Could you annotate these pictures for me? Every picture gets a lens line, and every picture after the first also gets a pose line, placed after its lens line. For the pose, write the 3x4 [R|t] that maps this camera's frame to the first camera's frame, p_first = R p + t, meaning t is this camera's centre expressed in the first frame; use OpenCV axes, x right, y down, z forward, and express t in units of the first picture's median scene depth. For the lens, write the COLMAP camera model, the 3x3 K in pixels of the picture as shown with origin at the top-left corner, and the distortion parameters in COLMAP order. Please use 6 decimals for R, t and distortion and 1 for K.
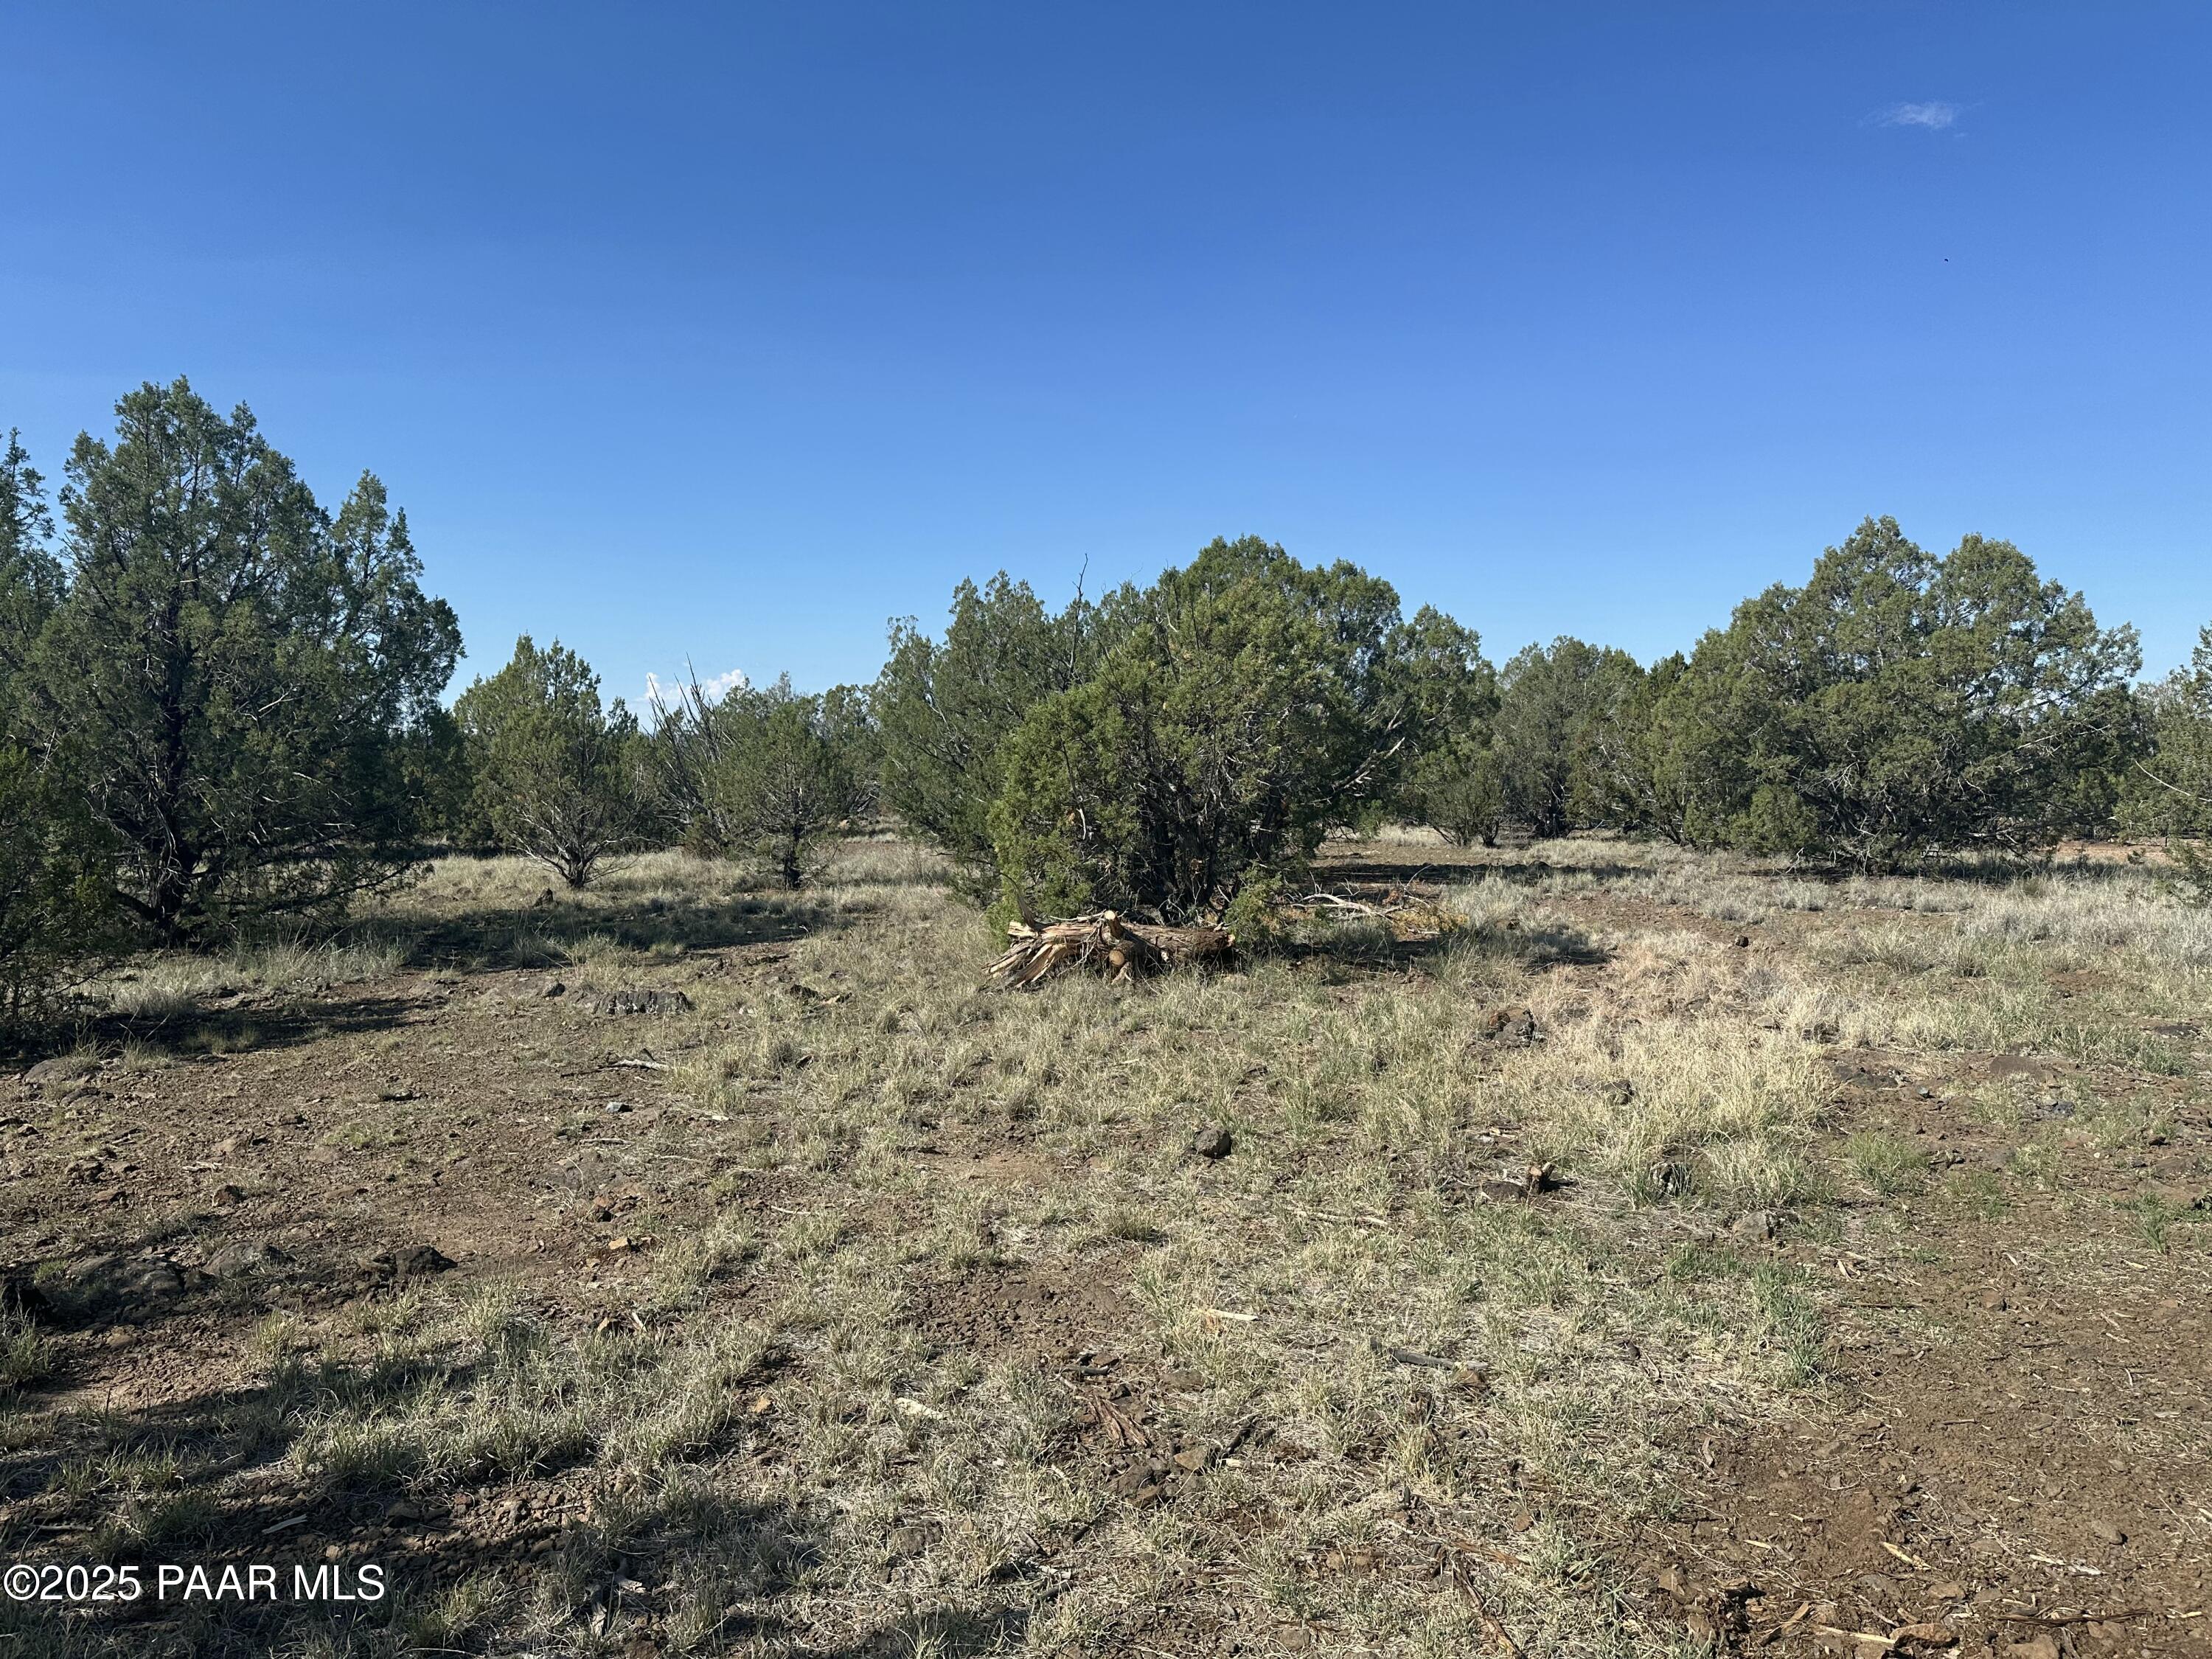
lens RADIAL K [[1588.0, 0, 1117.4], [0, 1588.0, 823.4], [0, 0, 1]] dist [0.002011, -0.000582]
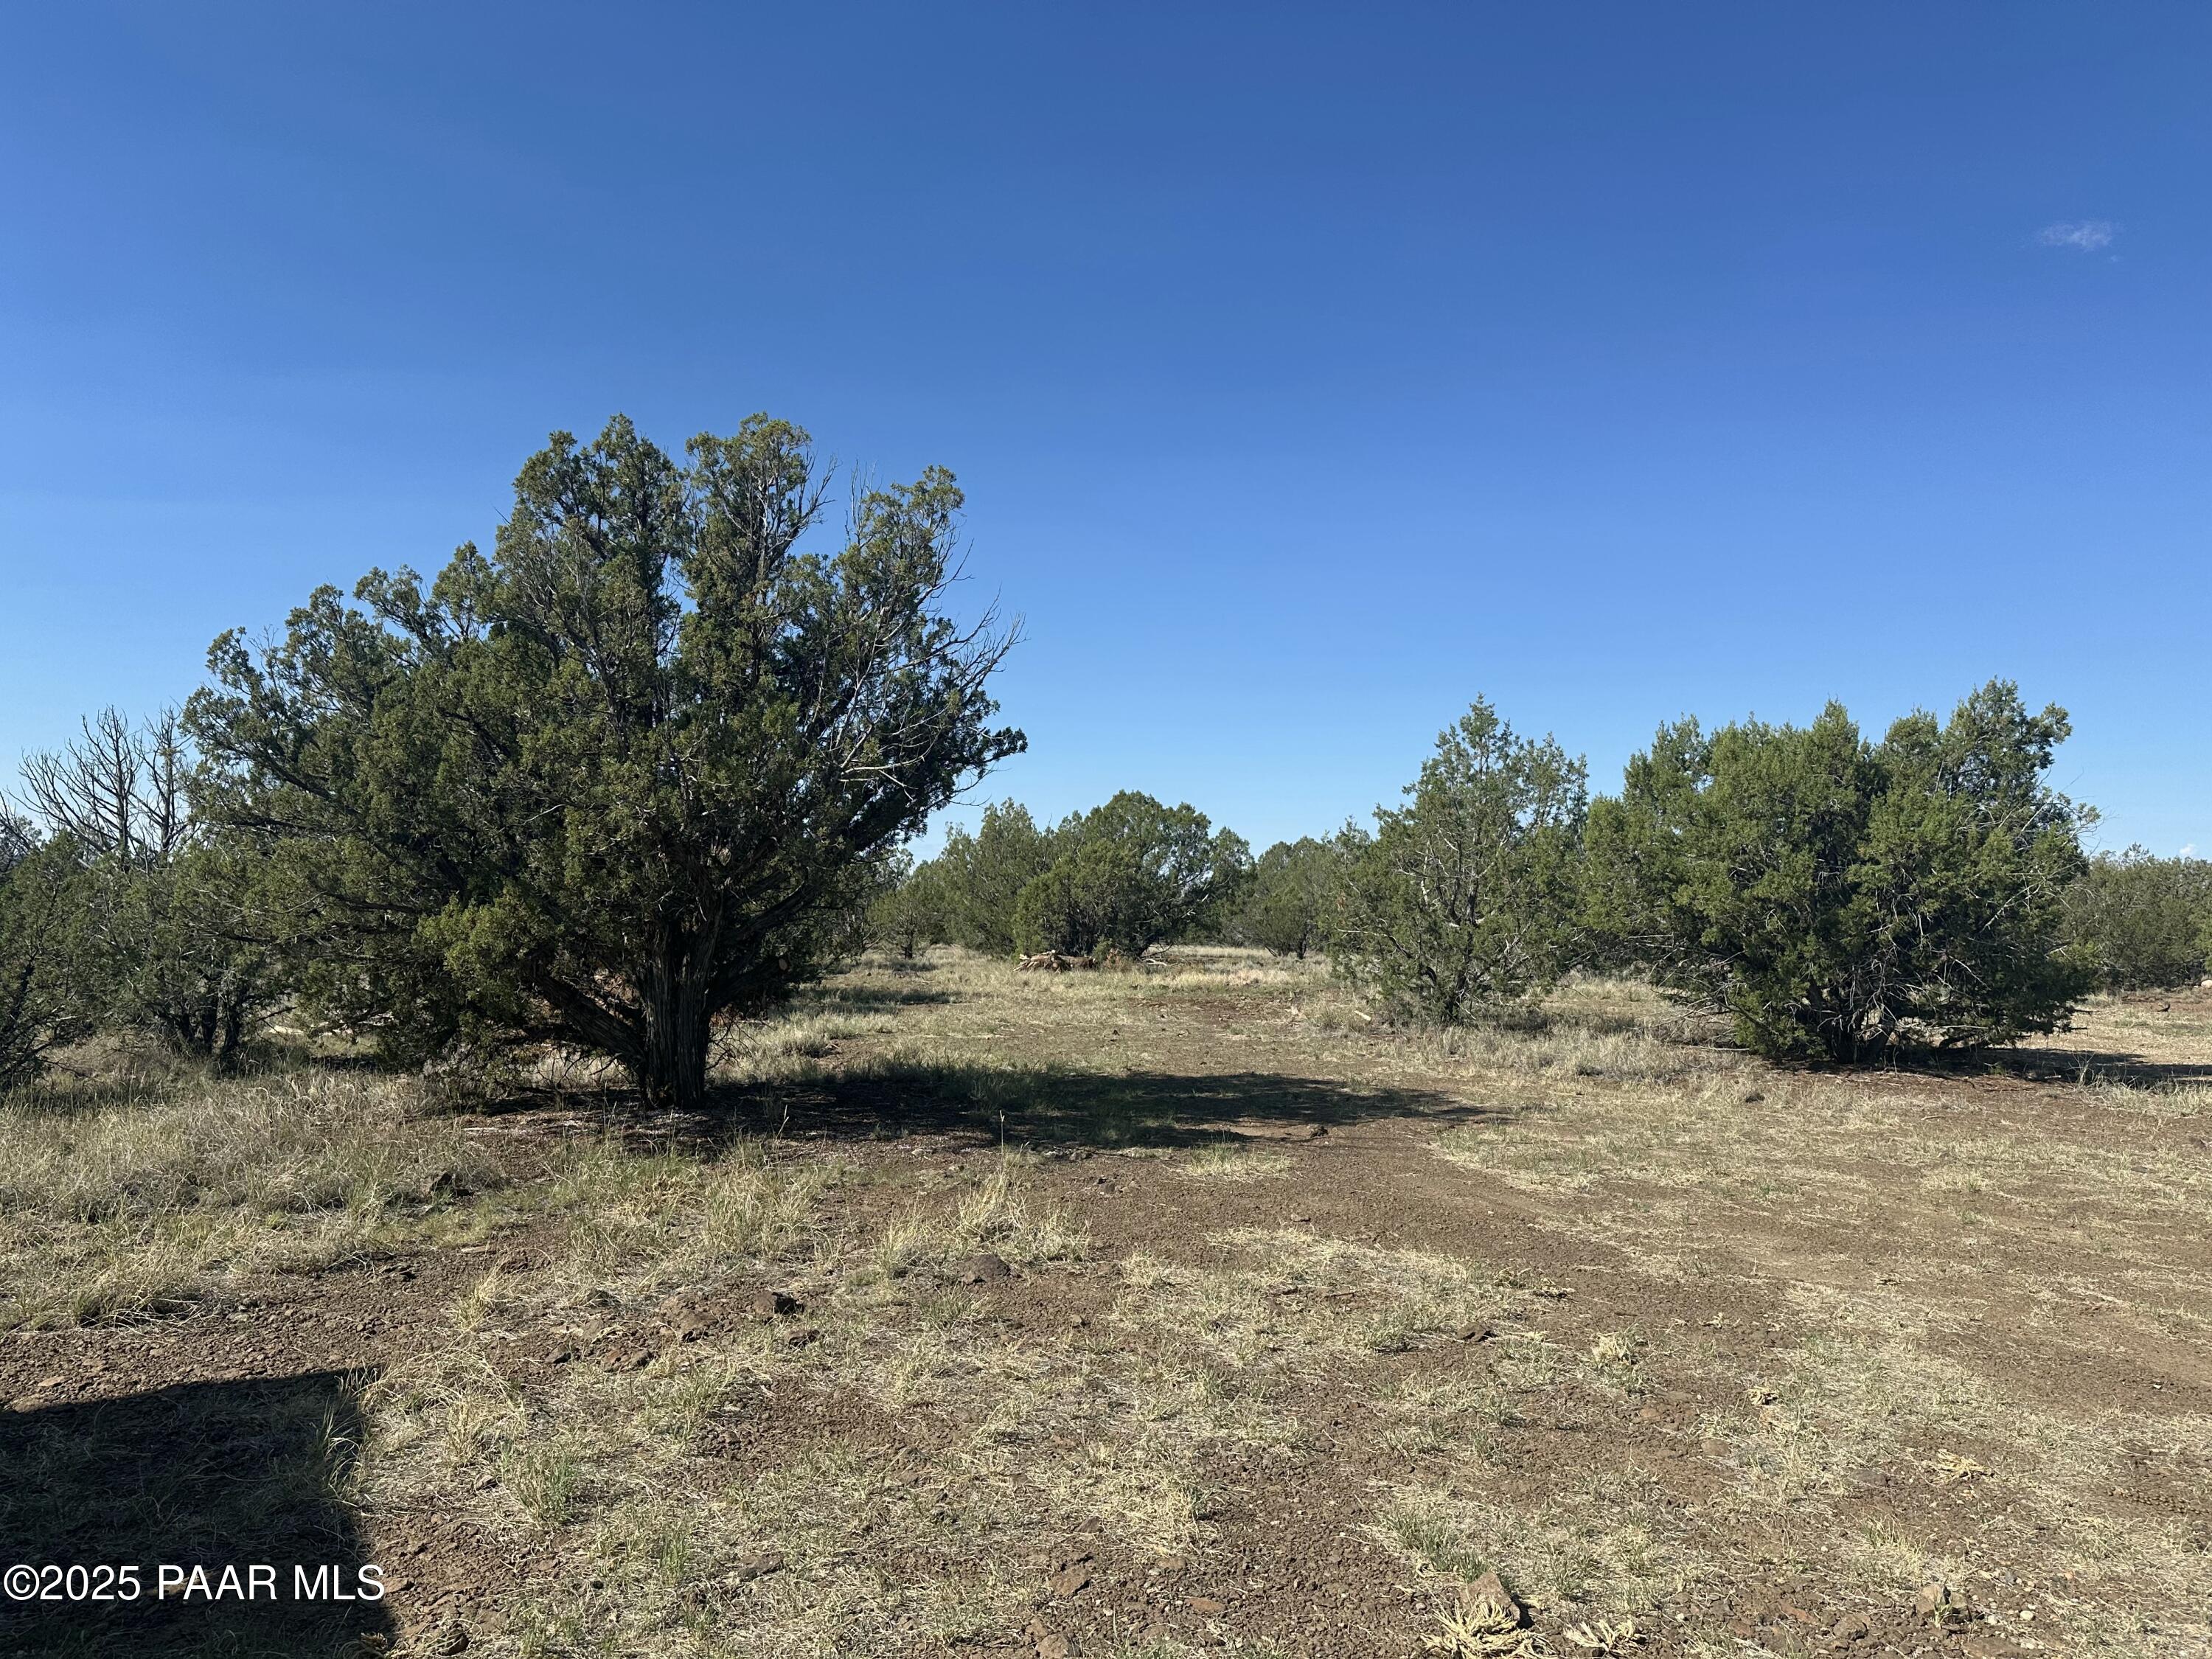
lens RADIAL K [[1588.0, 0, 1097.0], [0, 1588.0, 829.7], [0, 0, 1]] dist [0.002011, -0.000582]
pose [[0.999964, 0.004319, -0.007257, 0.049519], [-0.004950, 0.995983, -0.089404, 0.048281], [0.006841, 0.089436, 0.995969, -1.014347]]
